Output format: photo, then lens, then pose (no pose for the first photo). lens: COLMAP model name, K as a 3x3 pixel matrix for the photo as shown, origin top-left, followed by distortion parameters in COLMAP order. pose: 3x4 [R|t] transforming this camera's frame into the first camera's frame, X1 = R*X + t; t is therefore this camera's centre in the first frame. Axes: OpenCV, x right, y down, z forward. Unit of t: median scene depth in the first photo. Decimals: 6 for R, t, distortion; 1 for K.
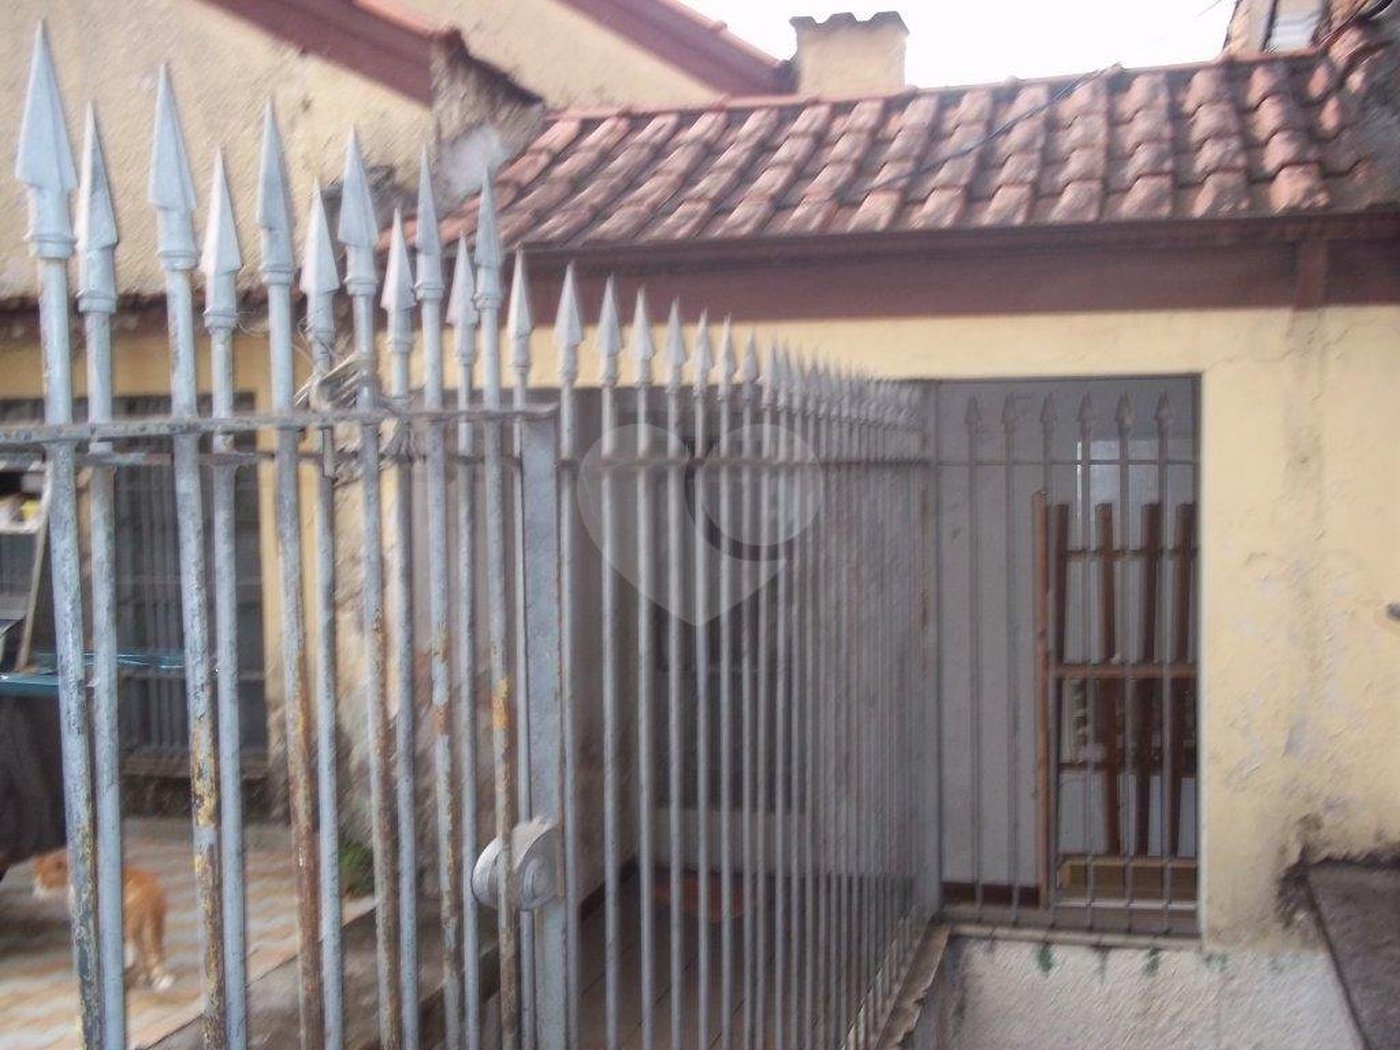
lens RADIAL K [[1496.9, 0, 702.9], [0, 1496.9, 521.6], [0, 0, 1]] dist [0.019998, 0.014882]
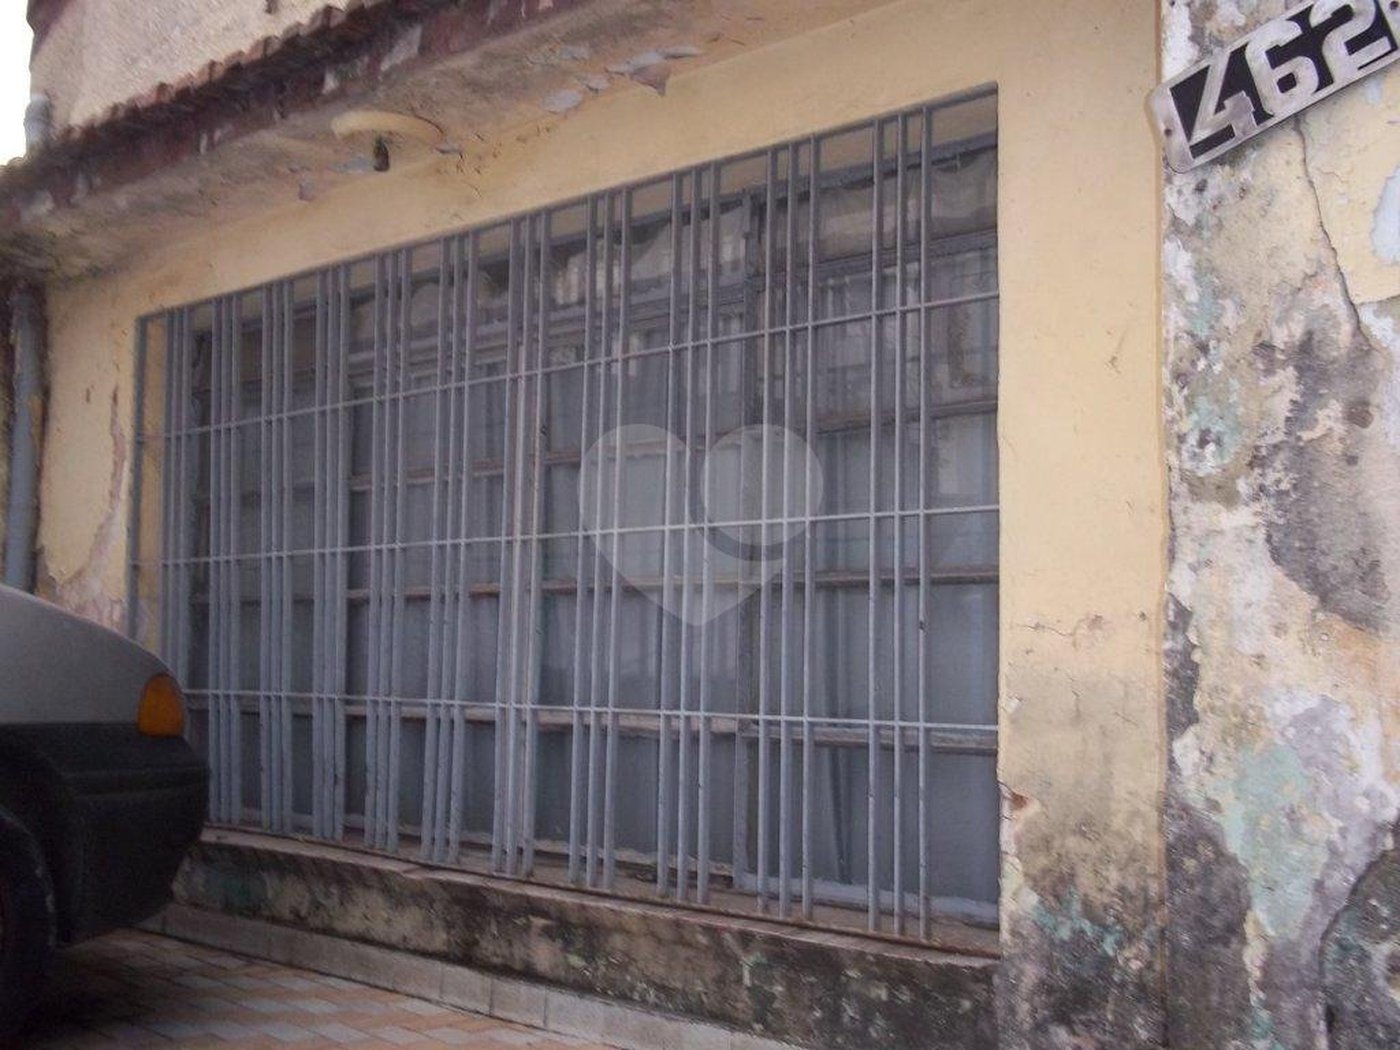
lens RADIAL K [[1496.9, 0, 702.9], [0, 1496.9, 521.6], [0, 0, 1]] dist [0.019998, 0.014882]
pose [[0.895731, -0.006603, -0.444547, -0.185204], [-0.059907, 0.988978, -0.135399, 0.113283], [0.440542, 0.147913, 0.885463, 0.607203]]
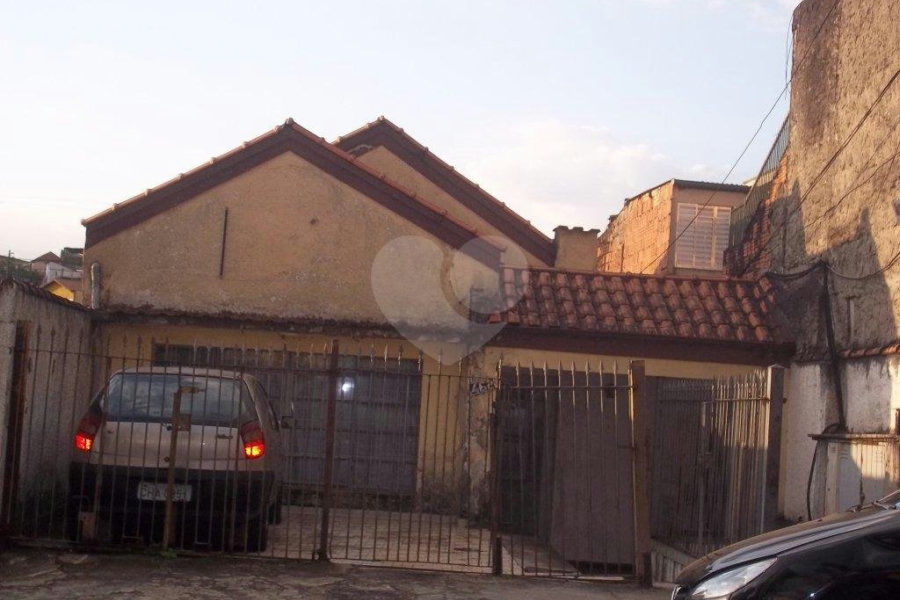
lens RADIAL K [[1396.6, 0, 450.0], [0, 1396.6, 300.0], [0, 0, 1]] dist [-0.003263, 0.038188]
pose [[0.945674, 0.090077, 0.312389, -1.144812], [-0.058530, 0.992322, -0.108952, 0.092745], [-0.319805, 0.084749, 0.943686, -1.619264]]
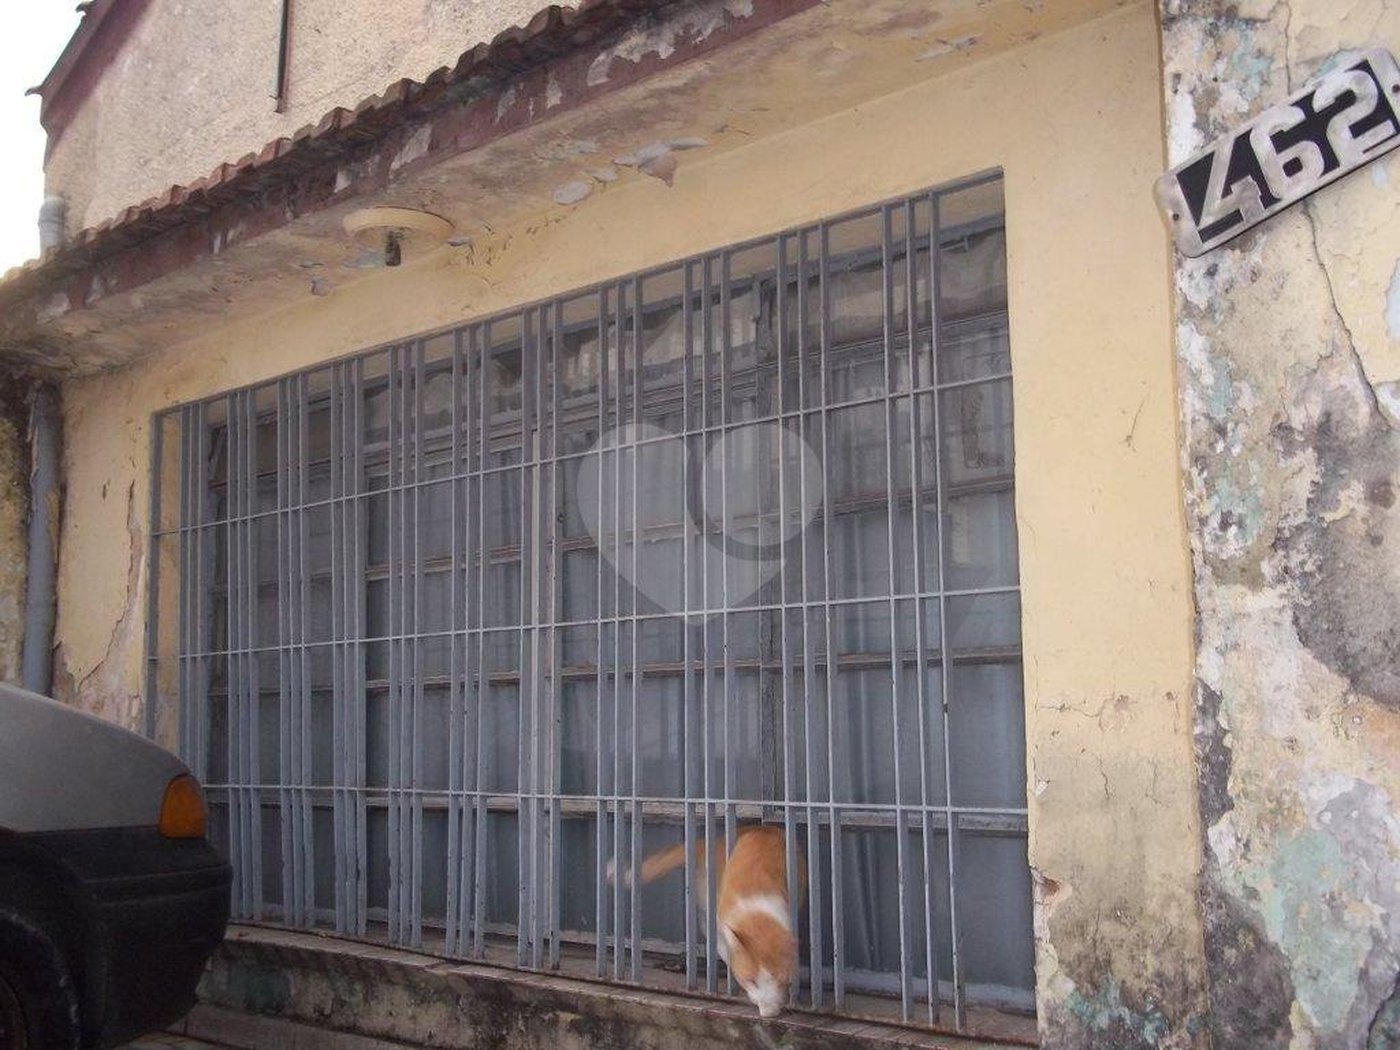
lens RADIAL K [[1496.9, 0, 702.9], [0, 1496.9, 521.6], [0, 0, 1]] dist [0.019998, 0.014882]
pose [[0.891751, -0.050058, -0.449749, -0.187324], [-0.034147, 0.983586, -0.177180, 0.106156], [0.451236, 0.173358, 0.875405, 0.605343]]
